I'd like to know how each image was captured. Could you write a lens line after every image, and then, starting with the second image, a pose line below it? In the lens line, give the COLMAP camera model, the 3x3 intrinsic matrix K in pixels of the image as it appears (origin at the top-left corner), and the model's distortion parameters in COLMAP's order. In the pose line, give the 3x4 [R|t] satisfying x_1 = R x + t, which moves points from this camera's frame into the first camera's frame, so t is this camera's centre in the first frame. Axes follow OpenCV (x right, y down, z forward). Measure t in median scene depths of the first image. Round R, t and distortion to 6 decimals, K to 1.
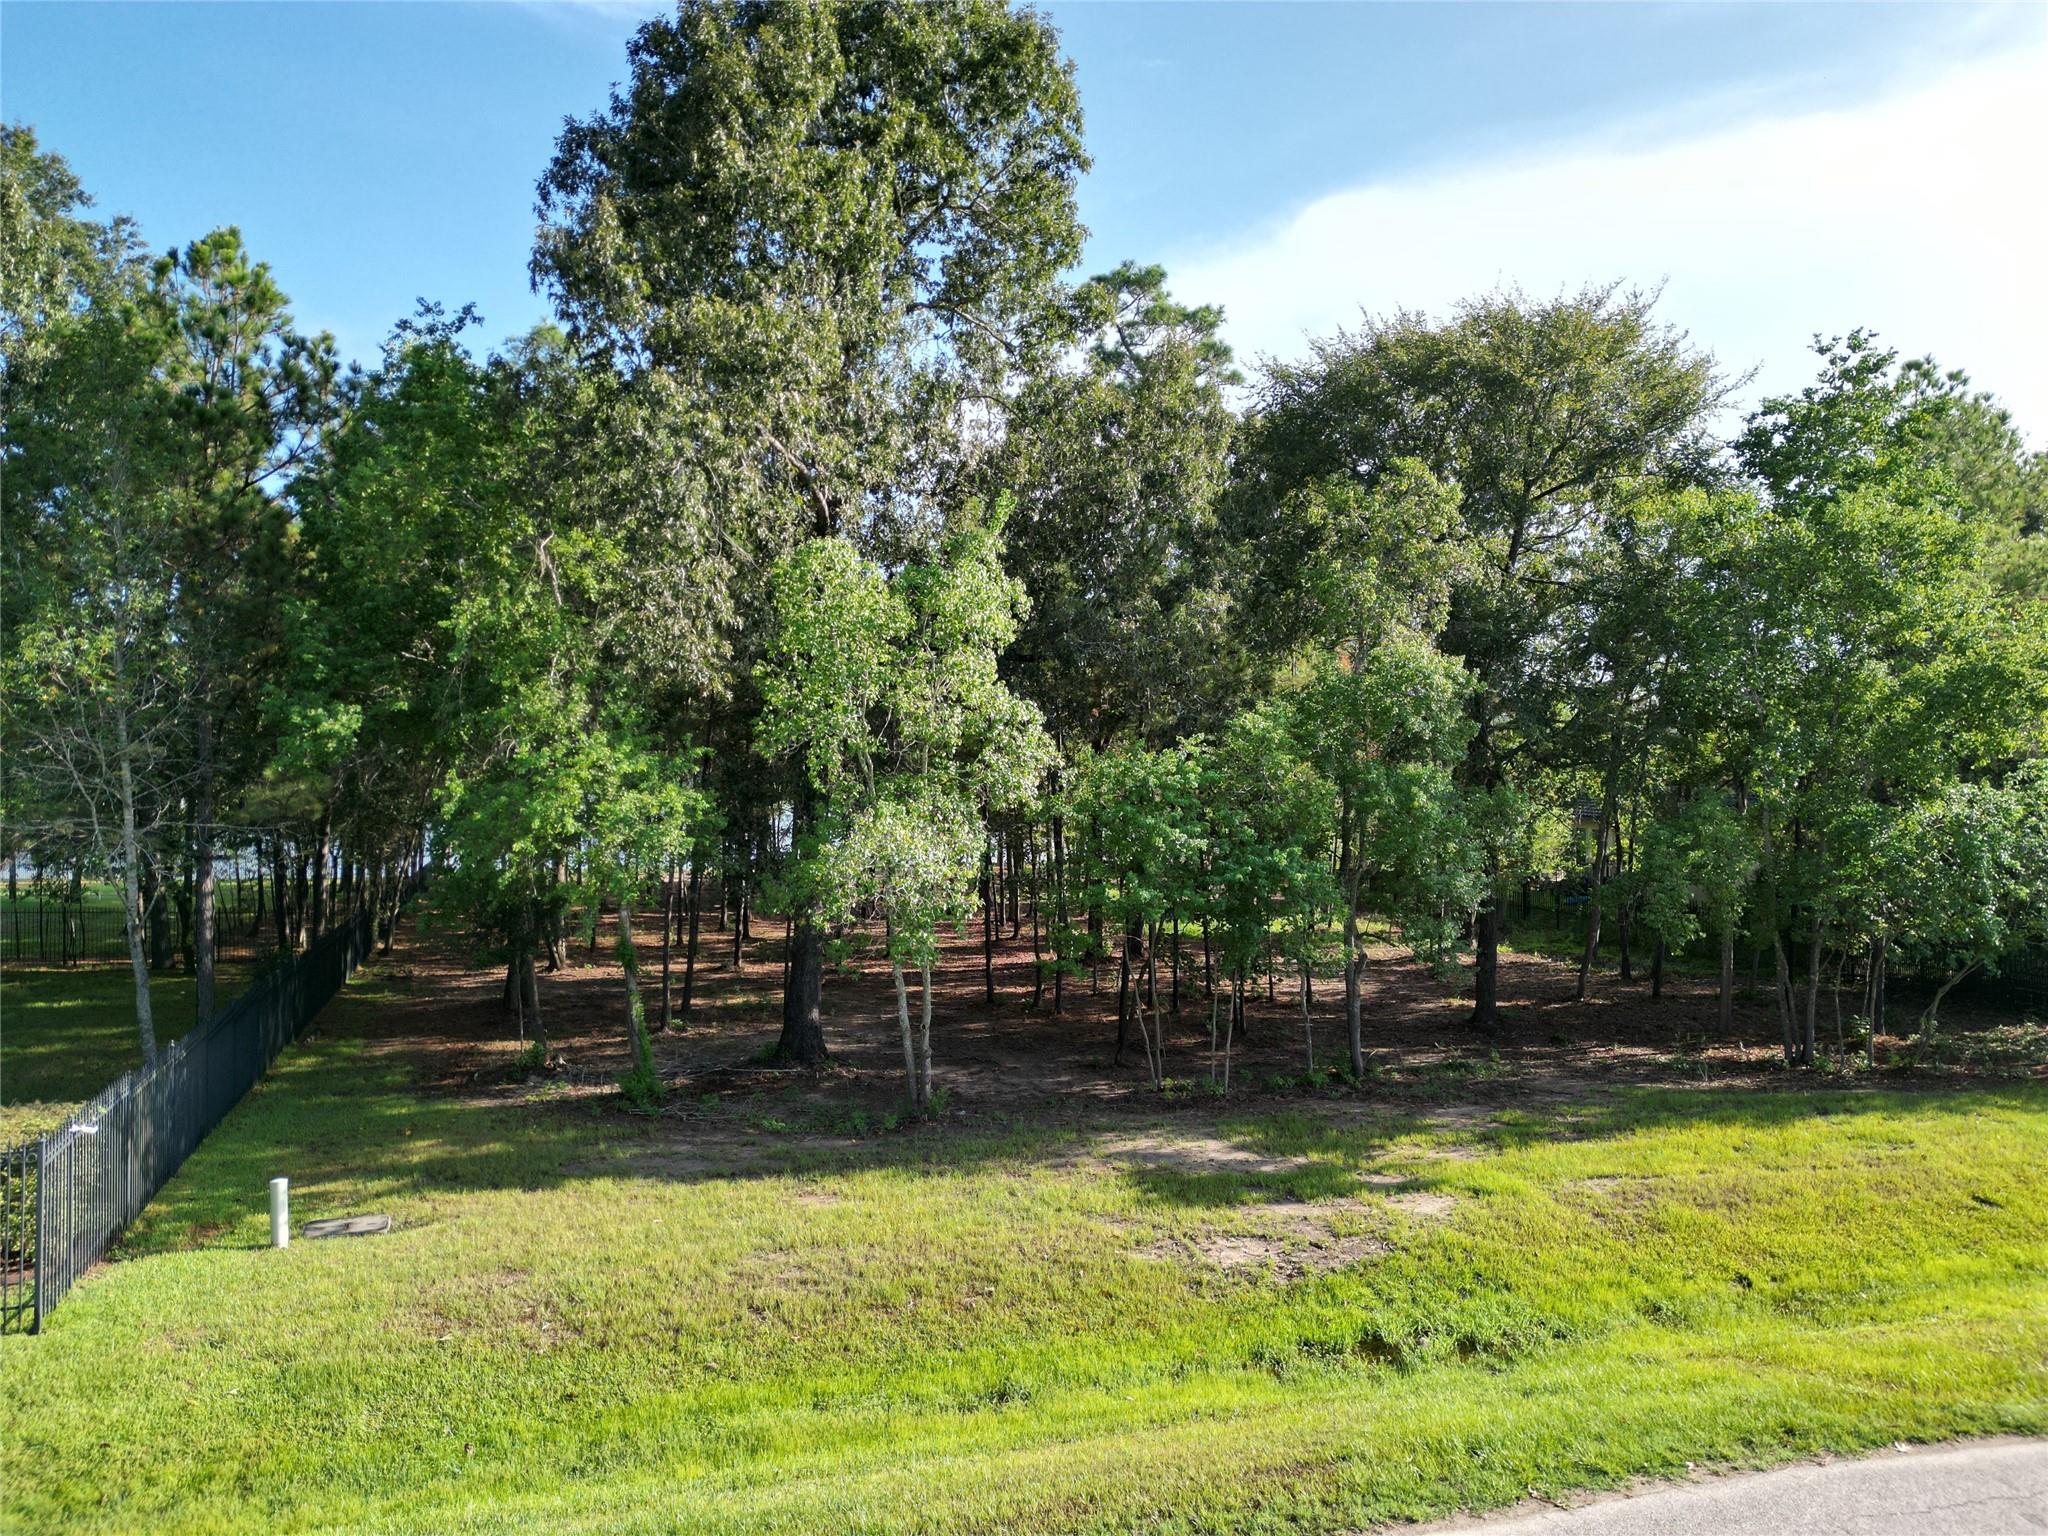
lens RADIAL K [[1418.2, 0, 1015.8], [0, 1418.2, 768.2], [0, 0, 1]] dist [0.060852, -0.058631]
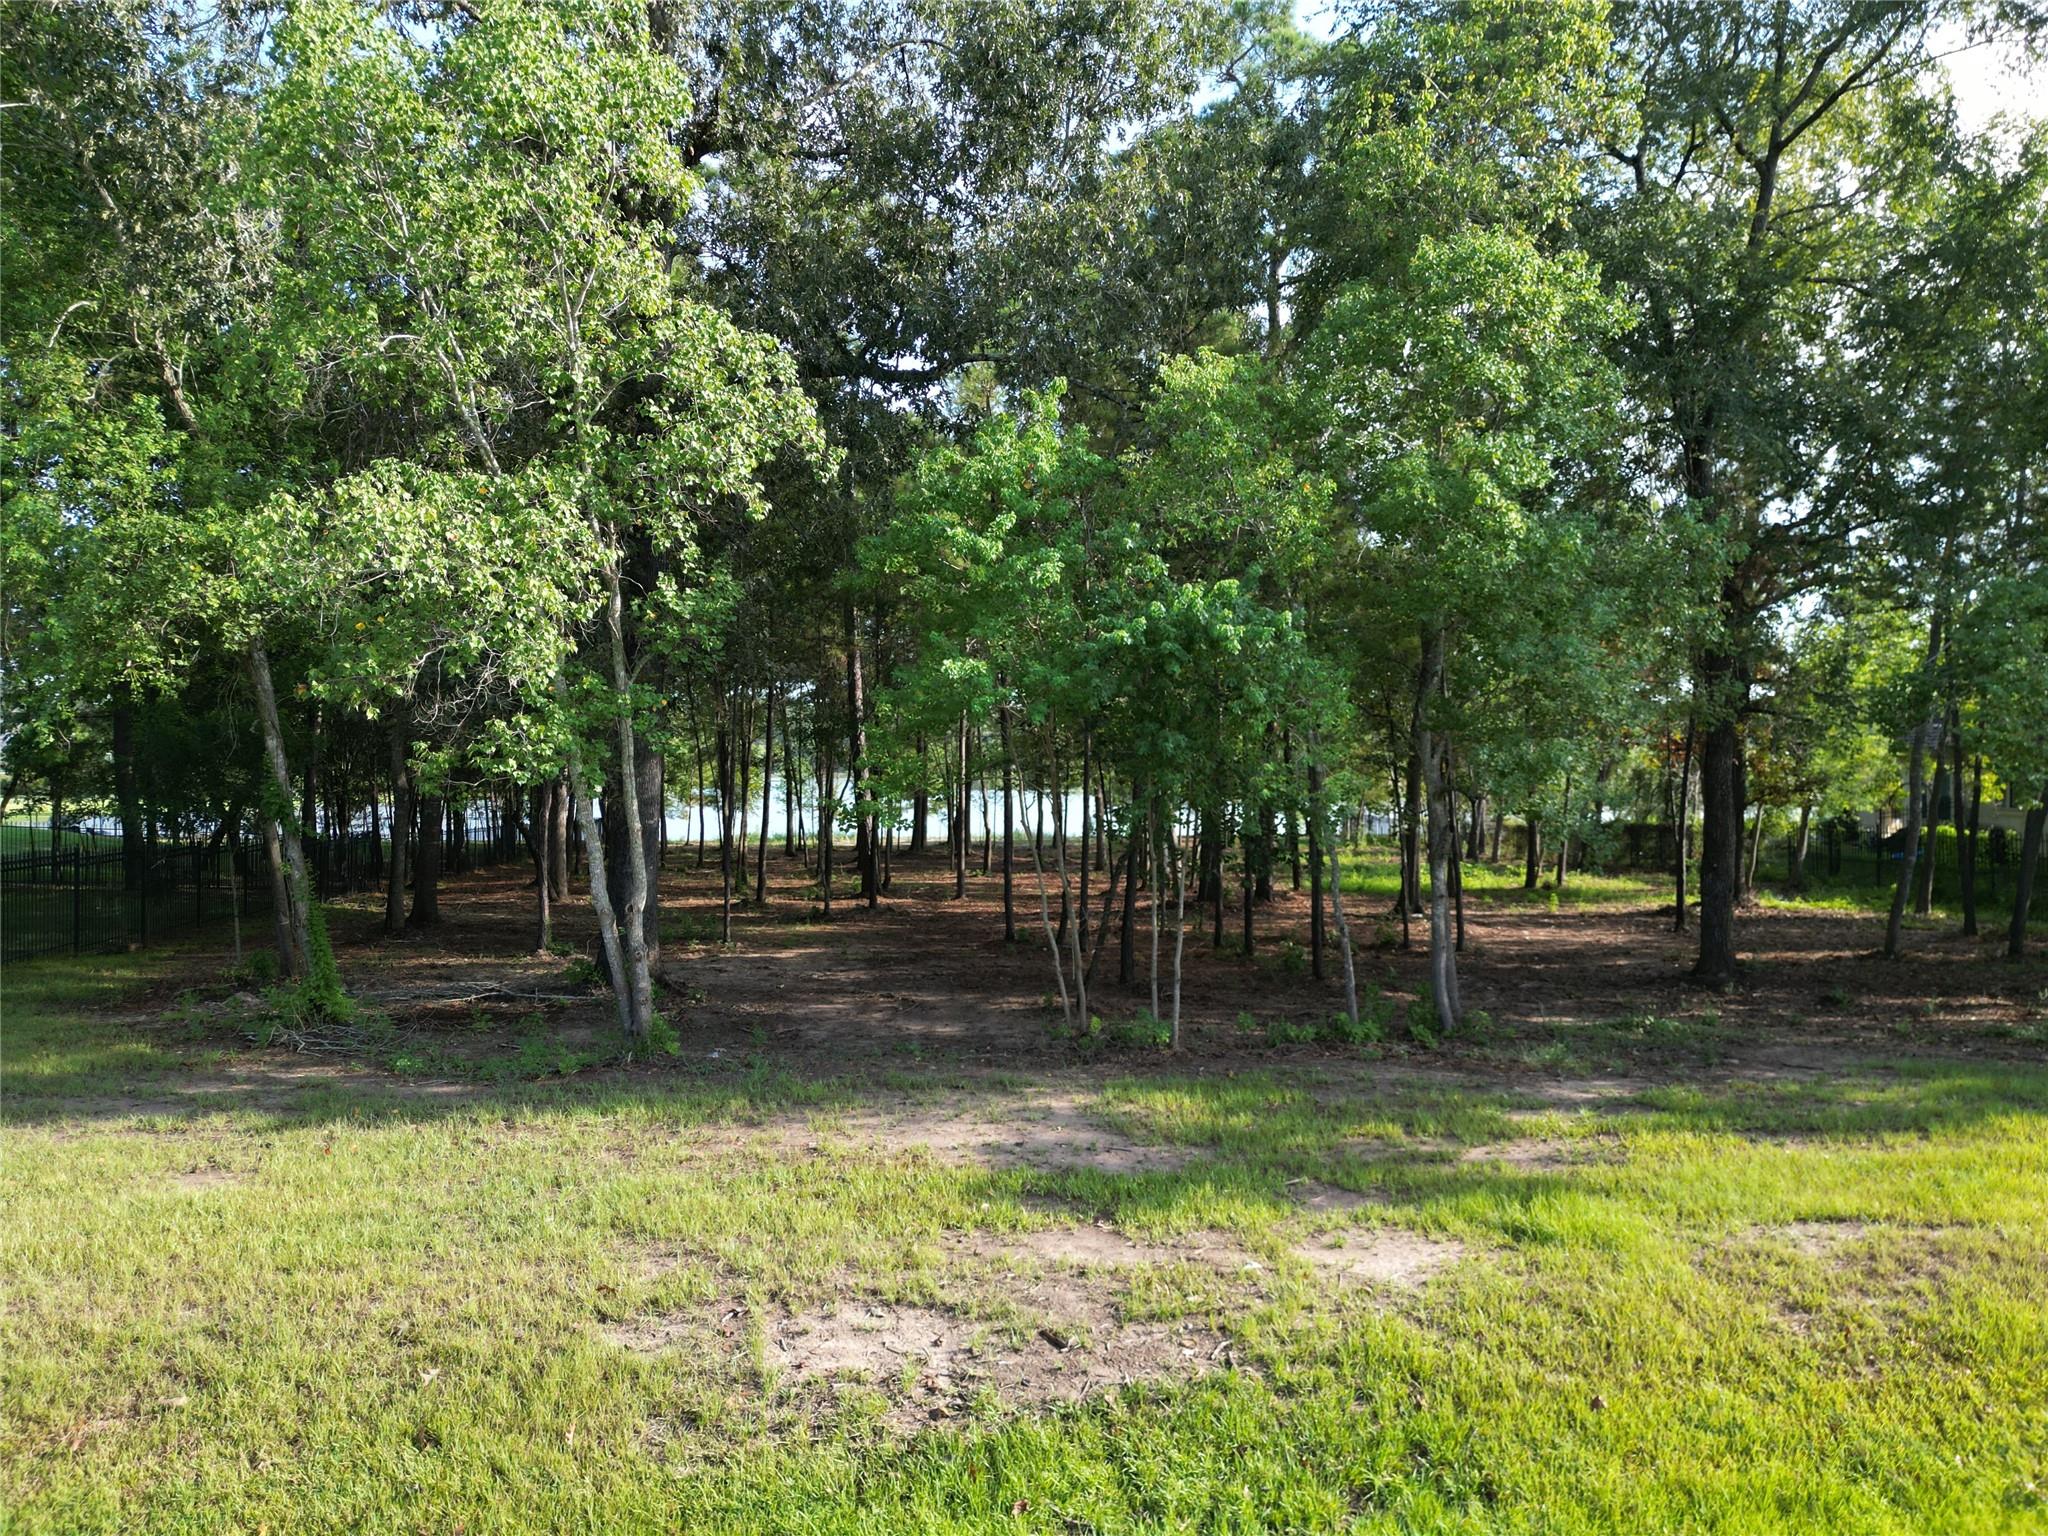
lens RADIAL K [[1418.2, 0, 1017.3], [0, 1418.2, 772.4], [0, 0, 1]] dist [0.060852, -0.058631]
pose [[0.980029, -0.004745, -0.198797, 0.201320], [0.004685, 0.999989, -0.000773, 0.115560], [0.198799, -0.000174, 0.980040, 0.407210]]
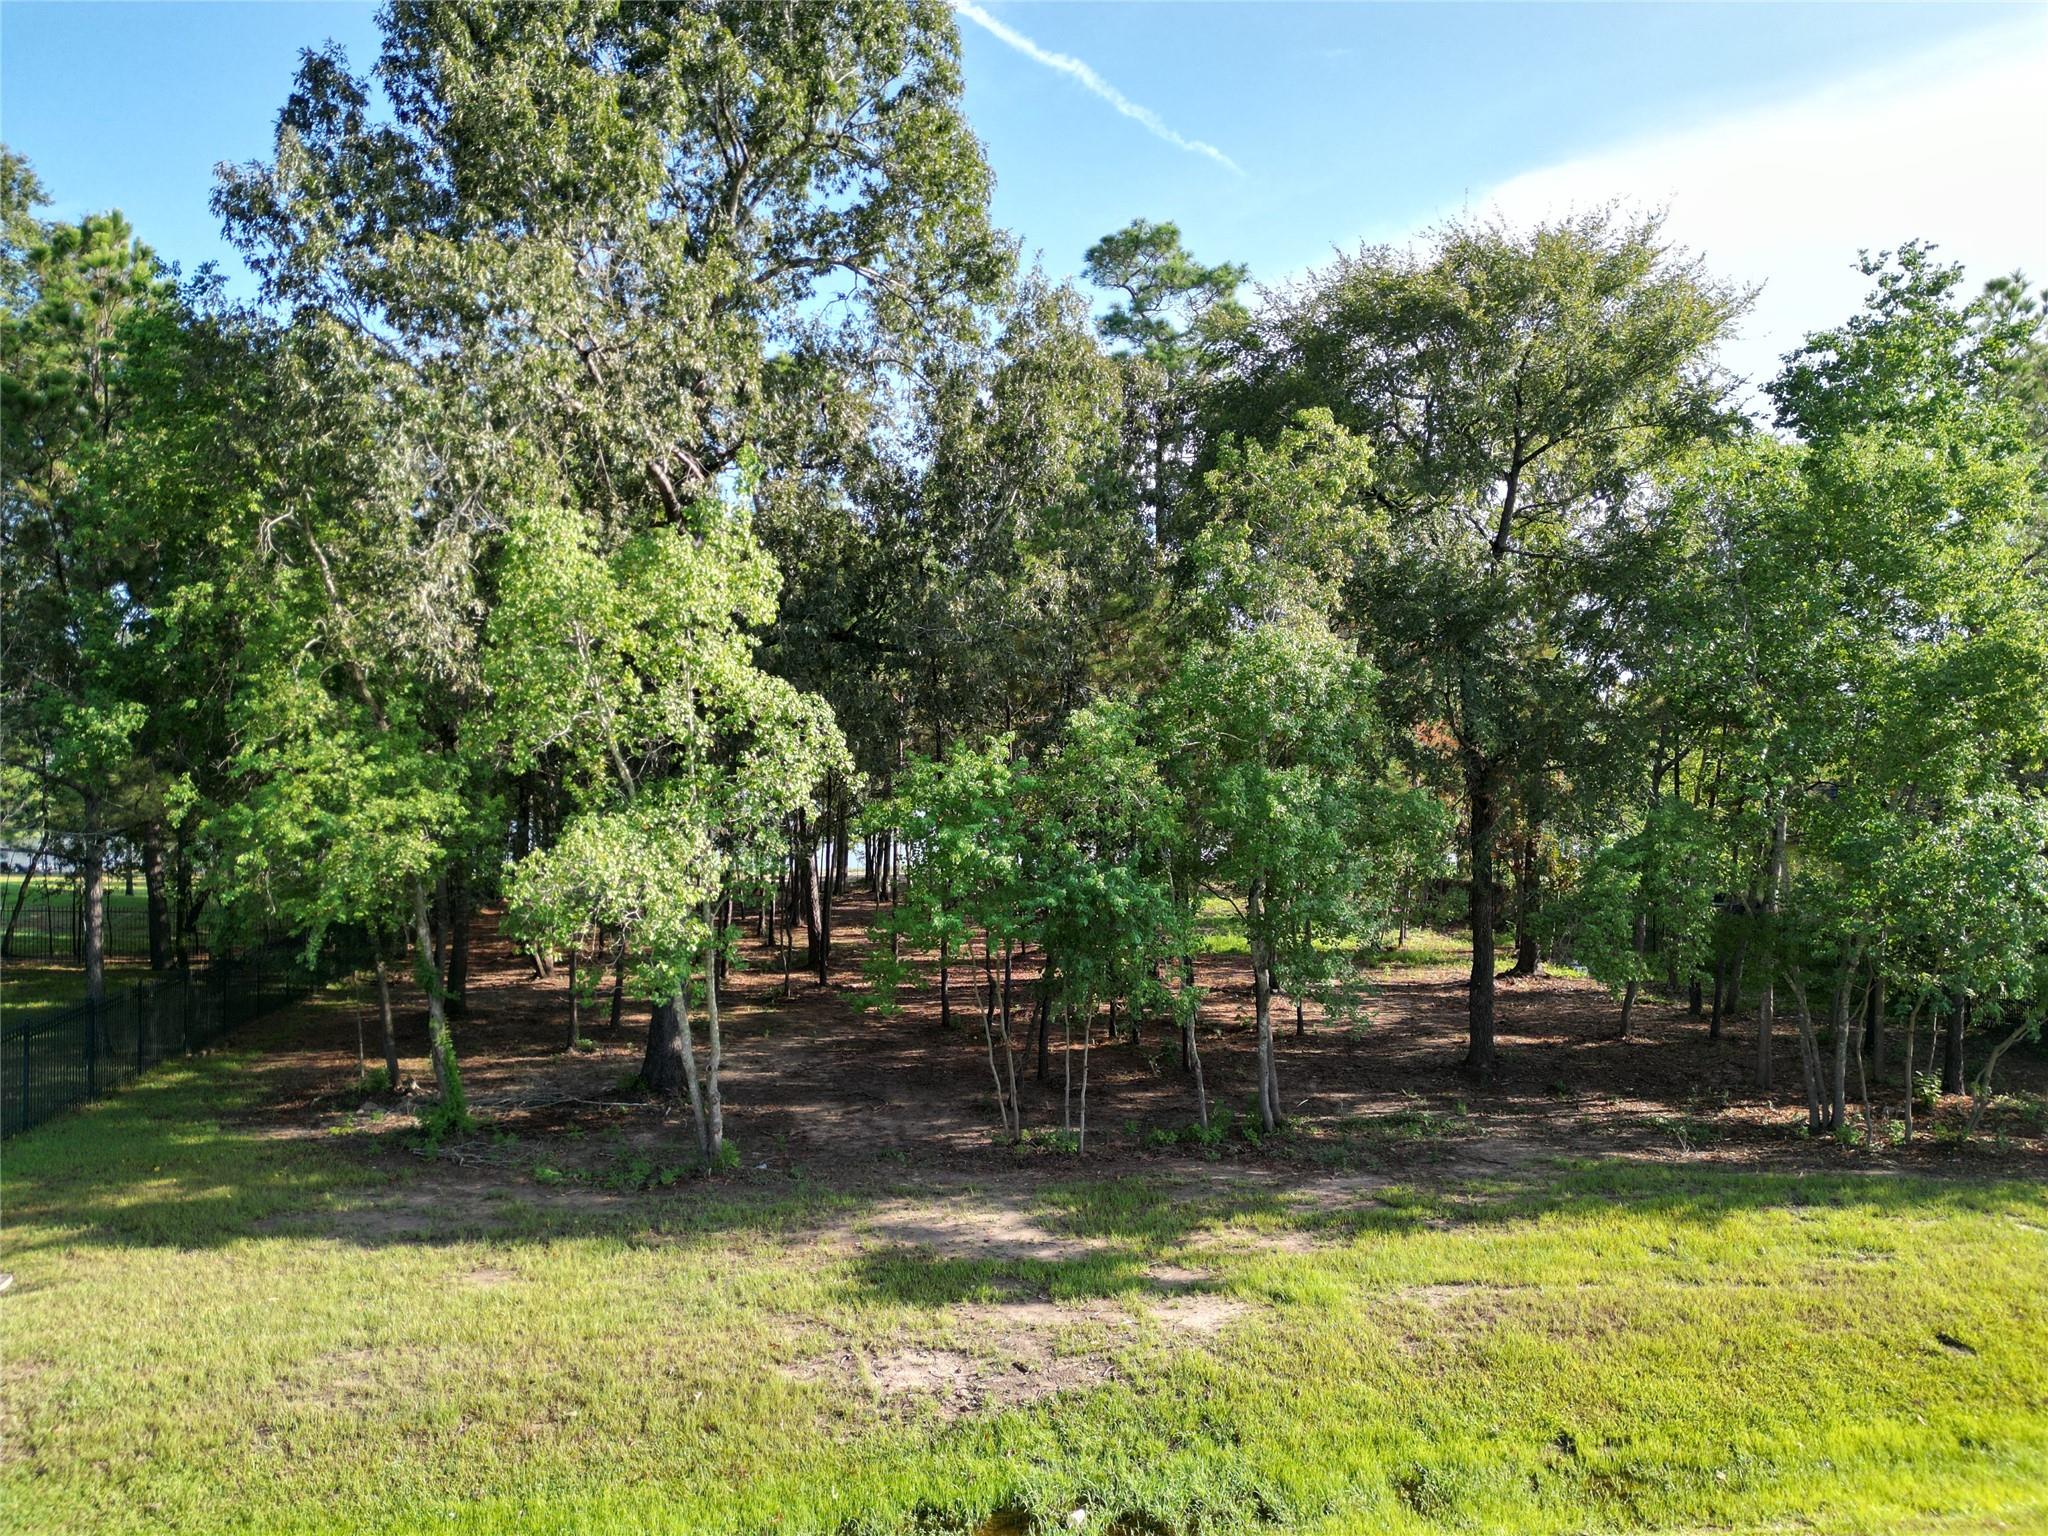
lens RADIAL K [[1418.2, 0, 1023.6], [0, 1418.2, 766.0], [0, 0, 1]] dist [0.060852, -0.058631]
pose [[0.992182, 0.001002, -0.124799, 0.220009], [-0.001239, 0.999998, -0.001822, -0.002267], [0.124796, 0.001963, 0.992180, 0.141653]]
